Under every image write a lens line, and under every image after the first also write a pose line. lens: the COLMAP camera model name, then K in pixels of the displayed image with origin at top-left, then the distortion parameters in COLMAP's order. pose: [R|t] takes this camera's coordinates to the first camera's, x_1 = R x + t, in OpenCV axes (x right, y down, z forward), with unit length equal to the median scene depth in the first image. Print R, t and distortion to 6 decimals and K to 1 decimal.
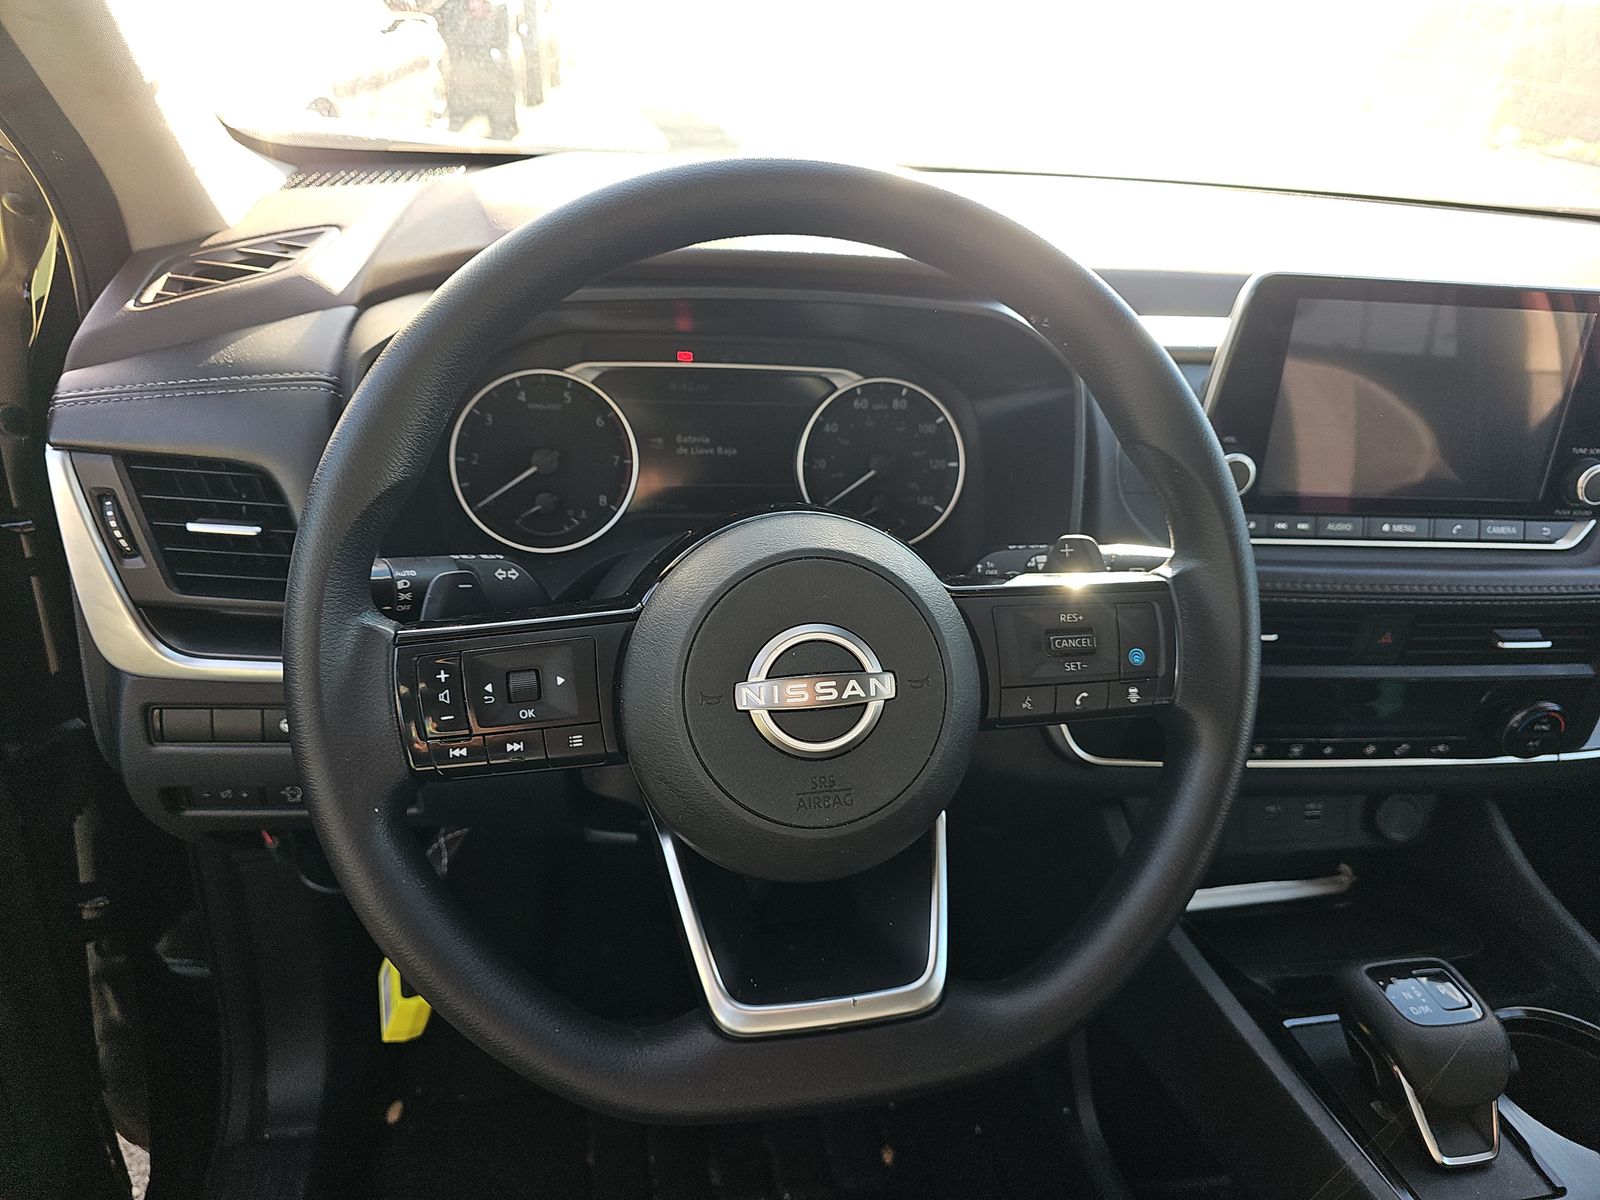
lens RADIAL K [[1077.2, 0, 779.0], [0, 1077.2, 588.6], [0, 0, 1]] dist [0.047896, -0.036418]
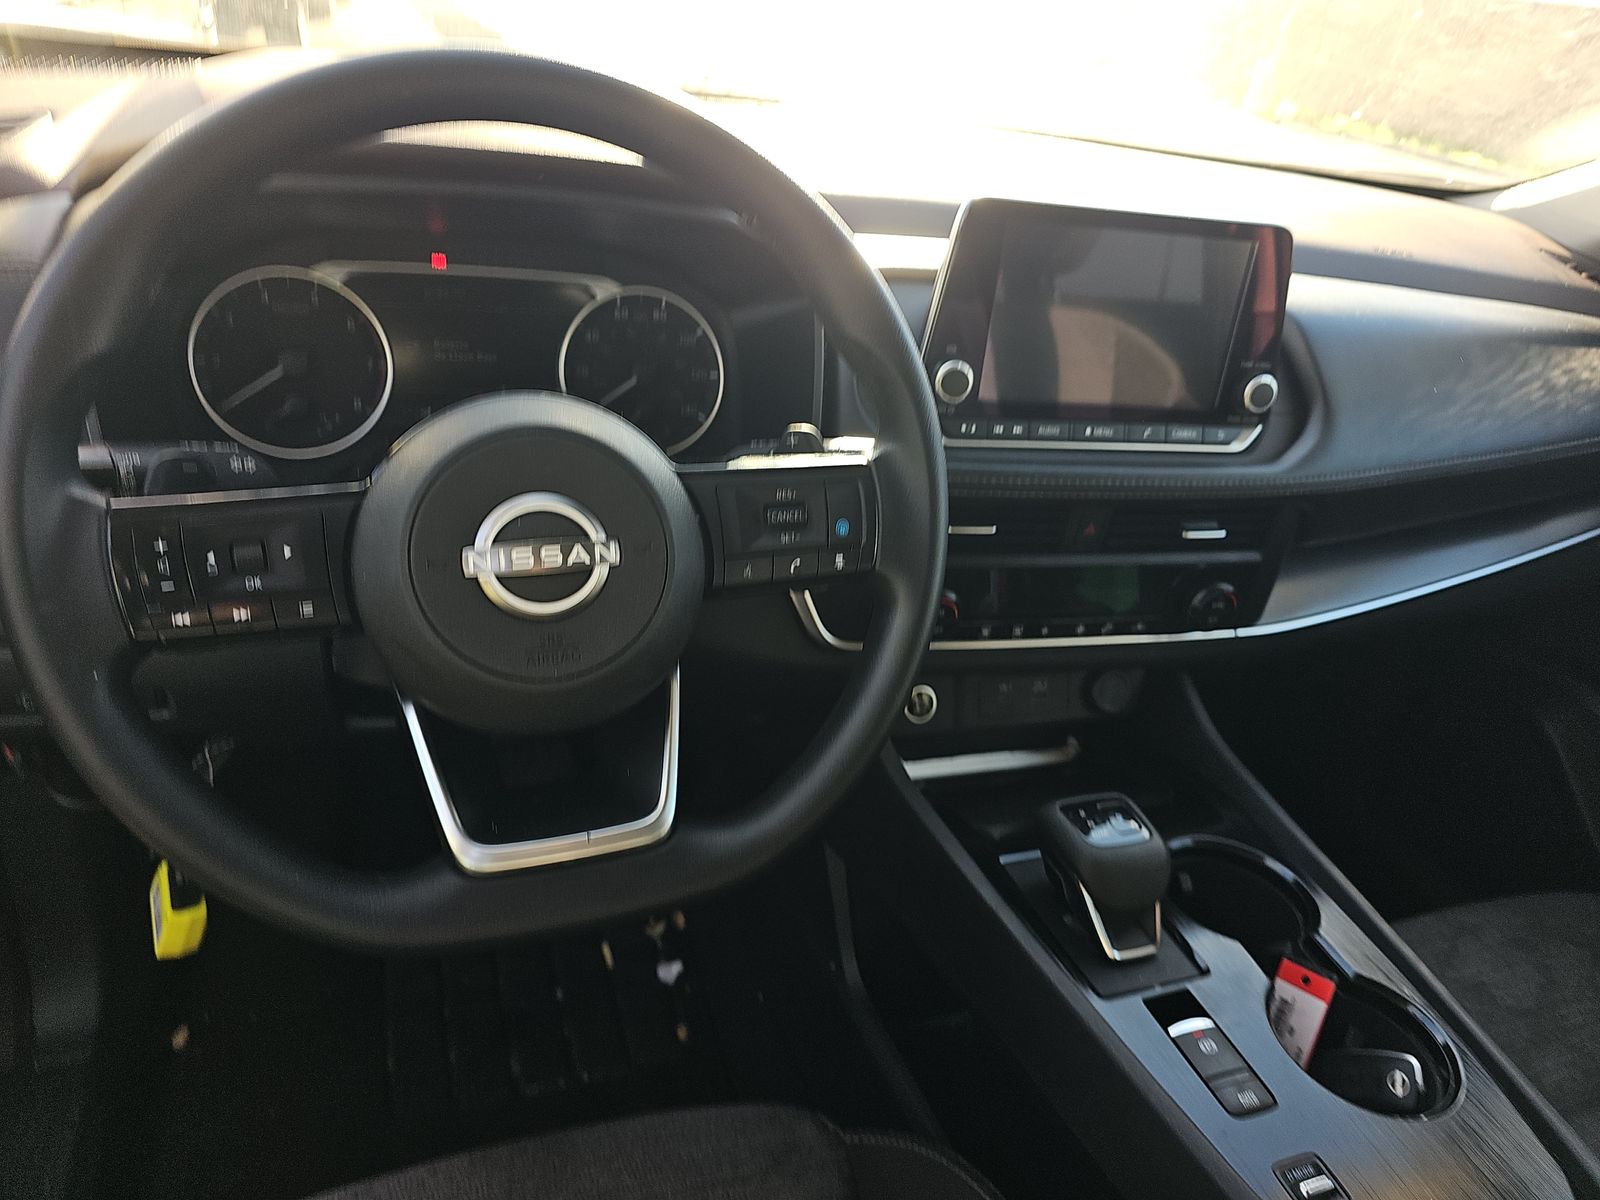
lens RADIAL K [[1077.2, 0, 802.4], [0, 1077.2, 610.0], [0, 0, 1]] dist [0.047896, -0.036418]
pose [[0.985732, -0.029775, 0.165669, 0.071944], [0.020005, 0.997978, 0.060335, 0.057236], [-0.167130, -0.056160, 0.984334, -0.073565]]
